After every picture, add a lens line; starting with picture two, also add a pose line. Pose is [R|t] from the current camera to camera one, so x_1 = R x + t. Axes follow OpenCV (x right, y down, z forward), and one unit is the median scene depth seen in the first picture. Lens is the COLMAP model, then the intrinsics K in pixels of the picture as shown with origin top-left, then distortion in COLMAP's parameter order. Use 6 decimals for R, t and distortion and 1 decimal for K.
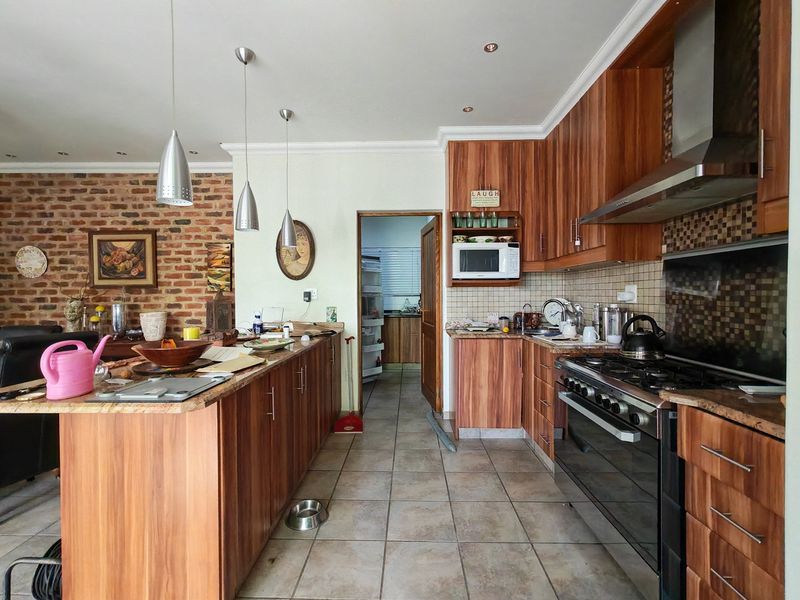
lens RADIAL K [[373.3, 0, 400.0], [0, 373.3, 300.0], [0, 0, 1]] dist [0.004436, 0.001170]
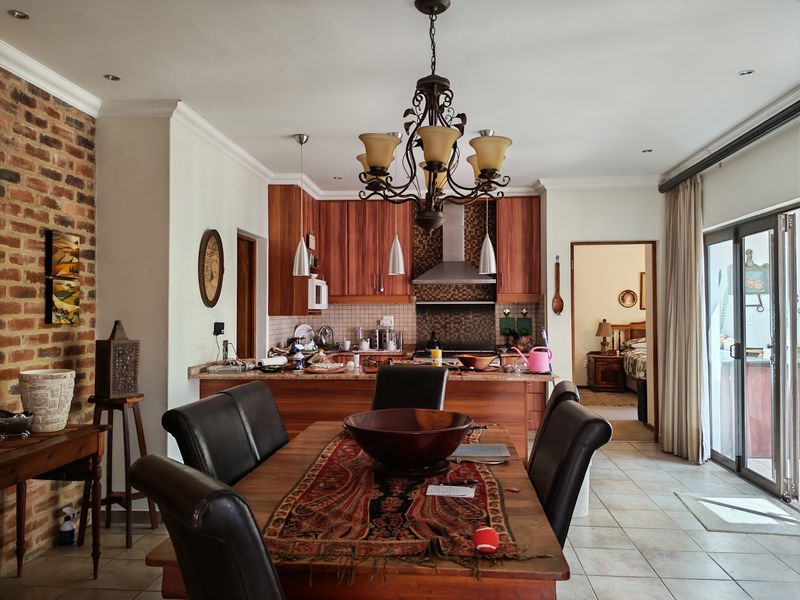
lens RADIAL K [[609.1, 0, 400.0], [0, 609.1, 300.0], [0, 0, 1]] dist [0.099261, -0.154428]
pose [[0.053496, 0.021483, 0.998337, -1.311131], [0.015623, 0.999628, -0.022348, -0.029475], [-0.998446, 0.016792, 0.053141, 0.475485]]
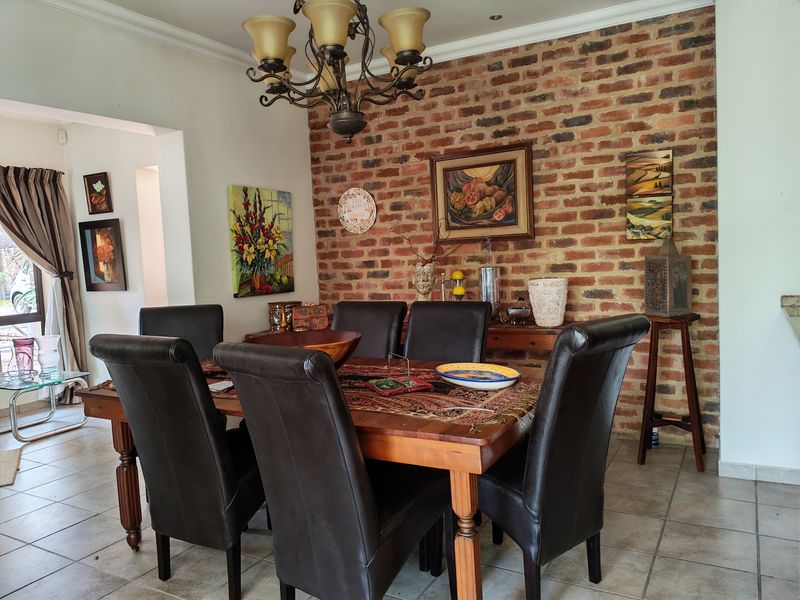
lens RADIAL K [[609.1, 0, 400.0], [0, 609.1, 300.0], [0, 0, 1]] dist [0.099261, -0.154428]
pose [[0.880530, -0.000243, -0.473989, -0.370415], [0.033996, 0.997457, 0.062643, -0.002906], [0.472769, -0.071273, 0.878299, 0.017615]]
